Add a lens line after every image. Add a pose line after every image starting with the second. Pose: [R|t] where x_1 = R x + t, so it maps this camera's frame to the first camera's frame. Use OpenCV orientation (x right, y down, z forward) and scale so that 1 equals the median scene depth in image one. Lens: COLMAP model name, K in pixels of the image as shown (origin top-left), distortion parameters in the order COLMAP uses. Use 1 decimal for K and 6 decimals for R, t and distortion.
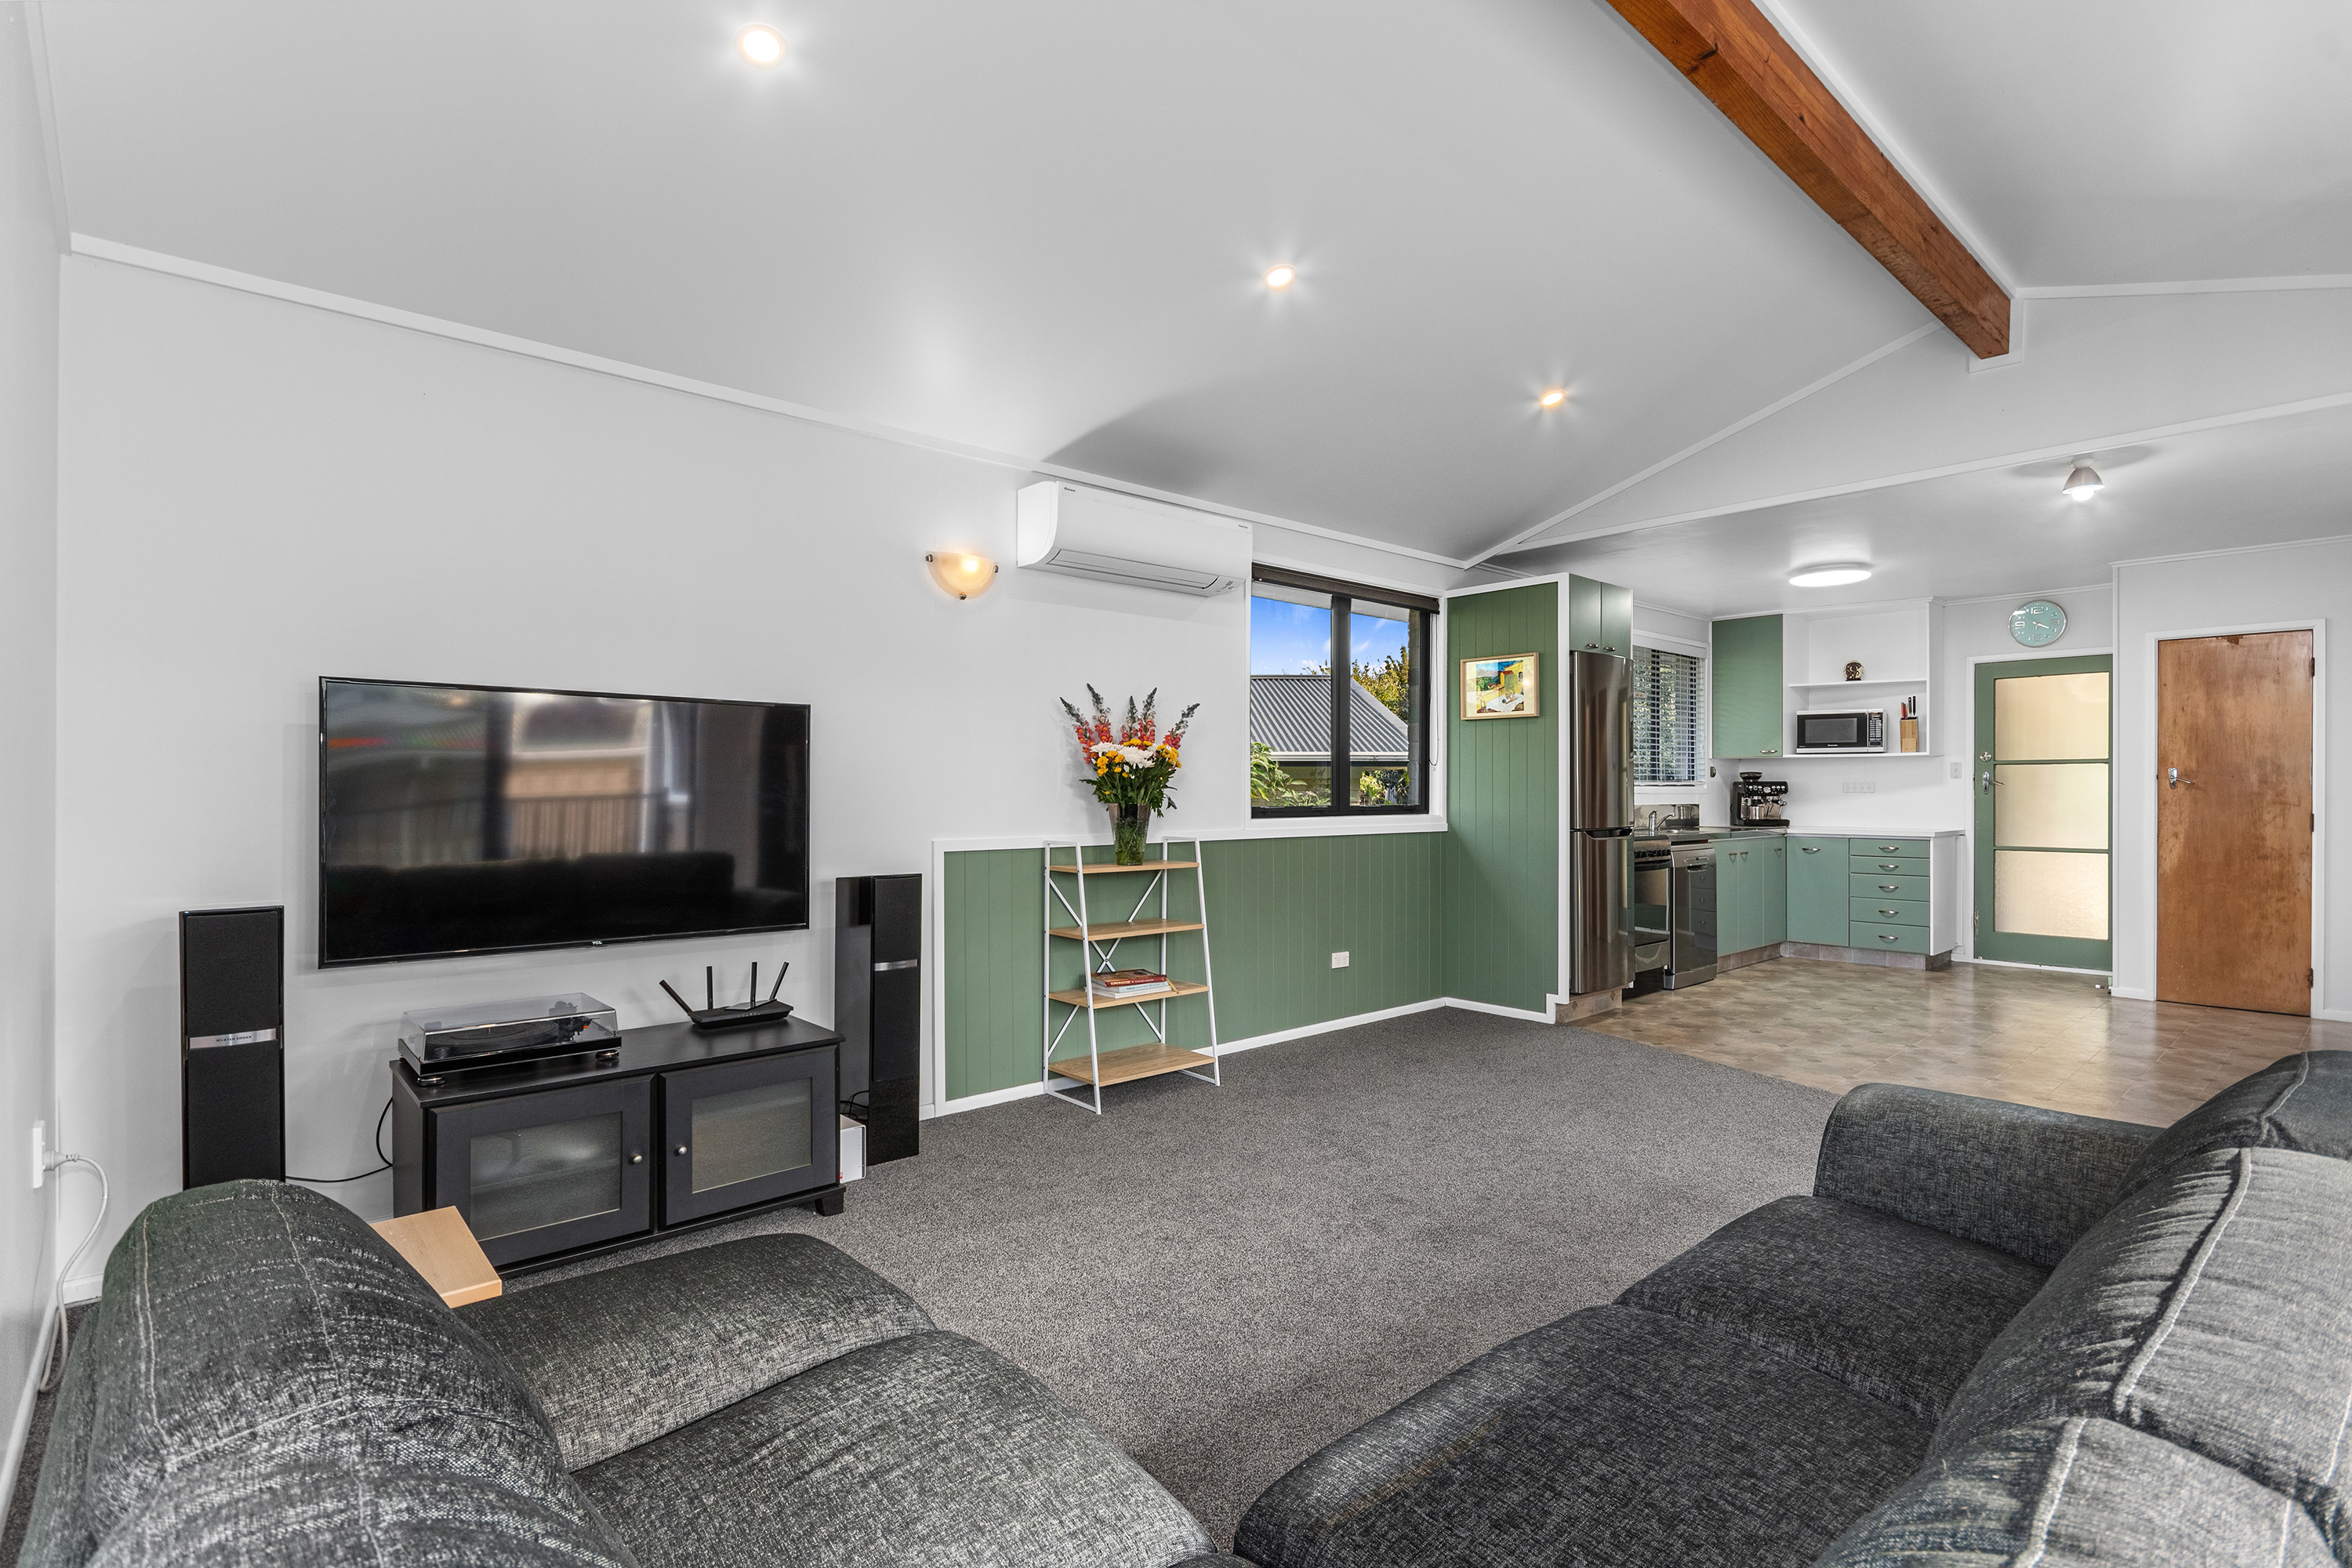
lens RADIAL K [[1103.2, 0, 1158.7], [0, 1103.2, 790.5], [0, 0, 1]] dist [-0.015709, -0.003172]
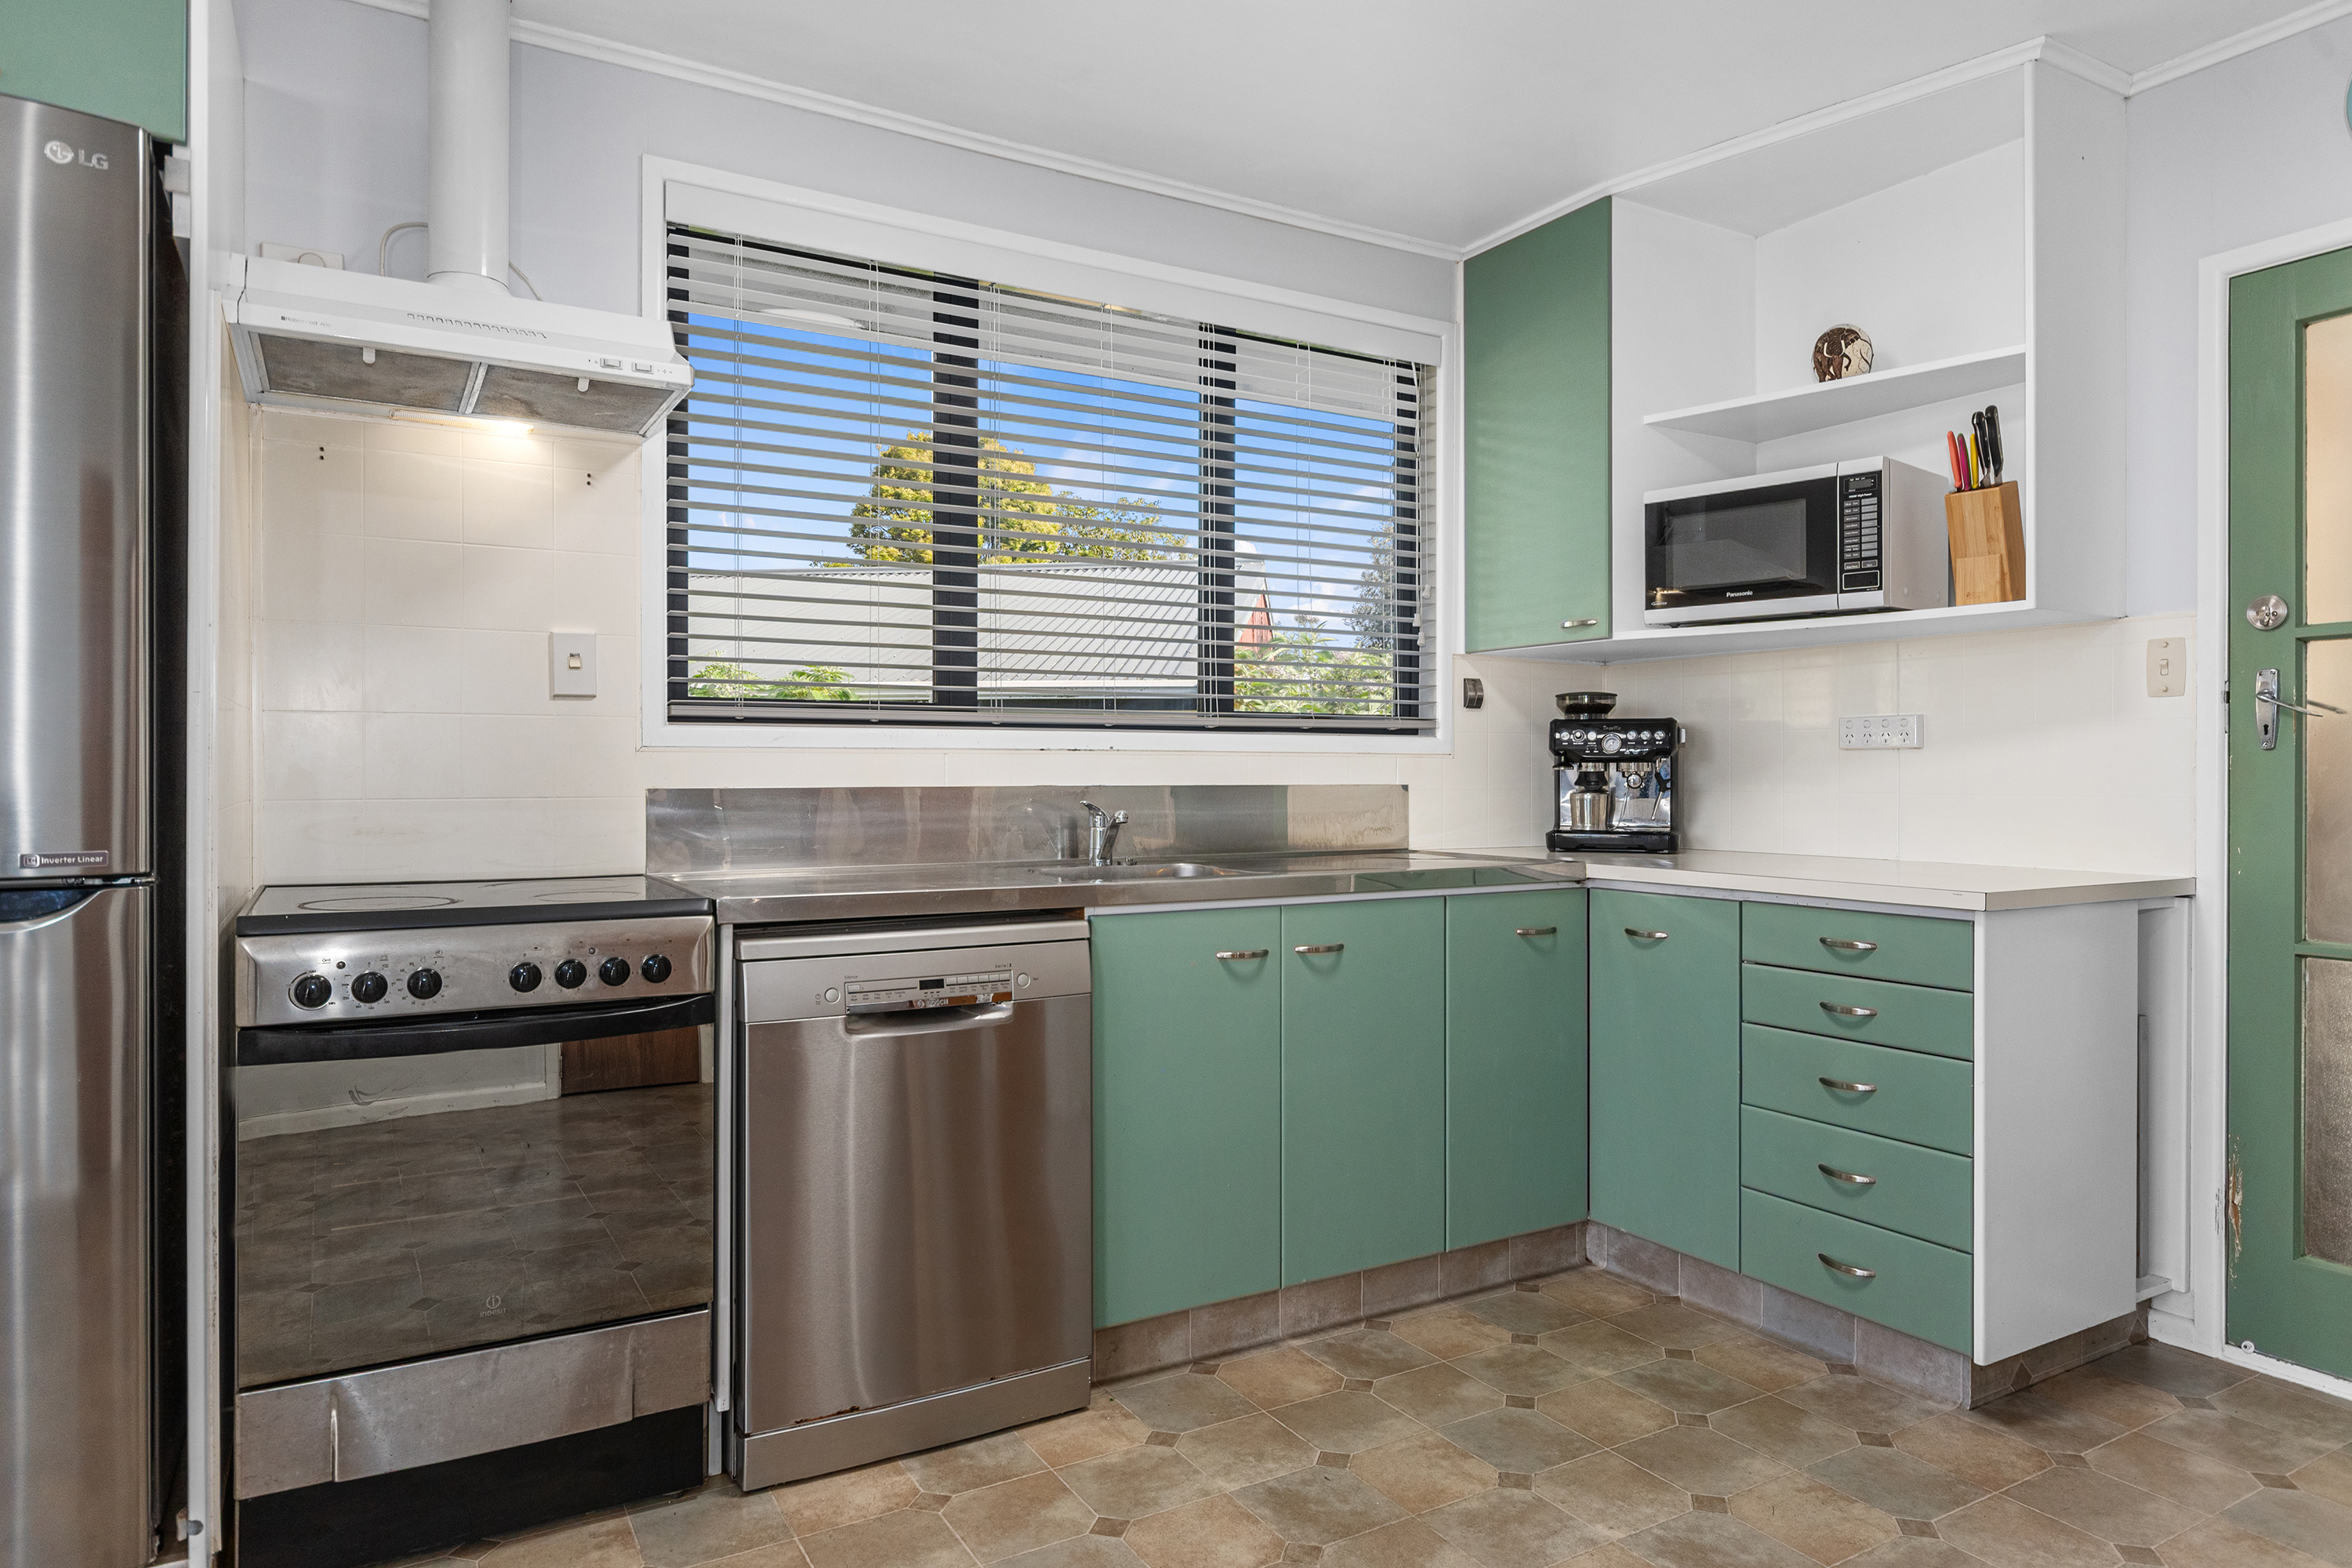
lens RADIAL K [[1433.9, 0, 1180.7], [0, 1433.9, 772.5], [0, 0, 1]] dist [-0.001411, -0.001814]
pose [[0.984953, 0.001297, -0.172816, 0.574591], [-0.001313, 0.999999, 0.000025, 0.009779], [0.172816, 0.000203, 0.984954, 0.626392]]
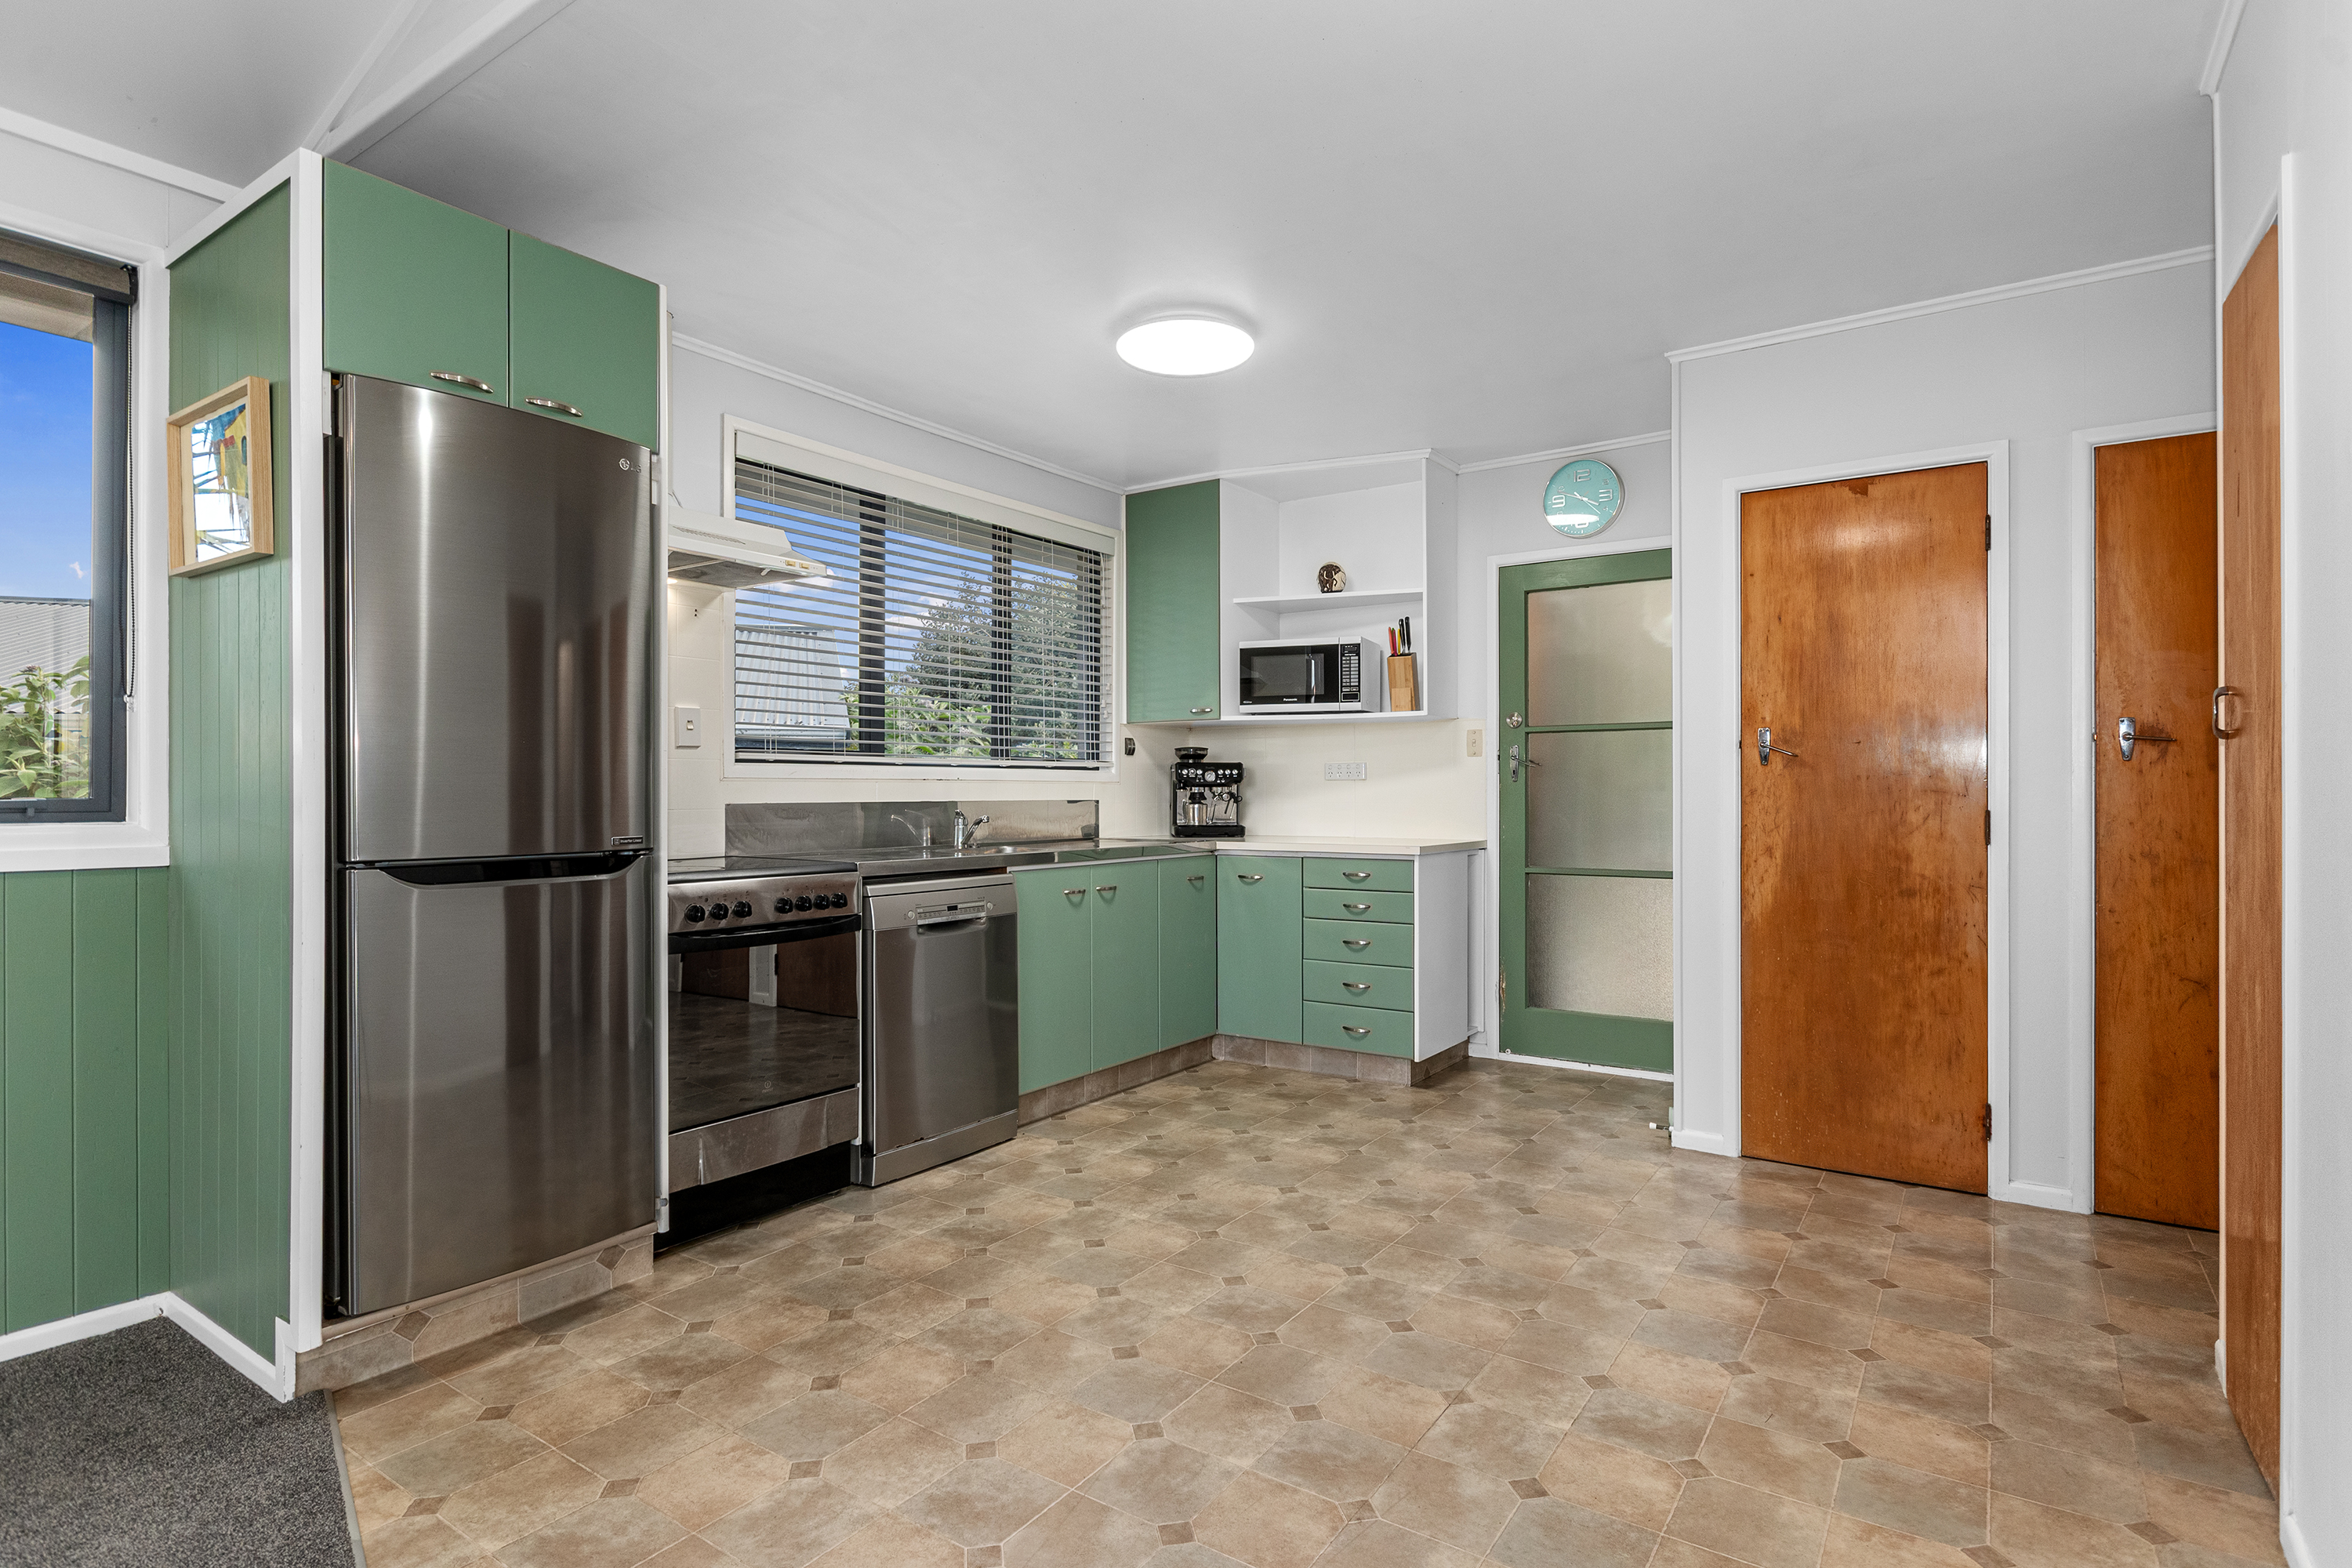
lens RADIAL K [[1197.9, 0, 1184.8], [0, 1197.9, 786.6], [0, 0, 1]] dist [-0.004976, 0.000043]
pose [[0.964236, 0.000017, 0.265044, 0.421257], [0.001432, 0.999985, -0.005273, 0.009874], [-0.265040, 0.005464, 0.964222, 0.424462]]
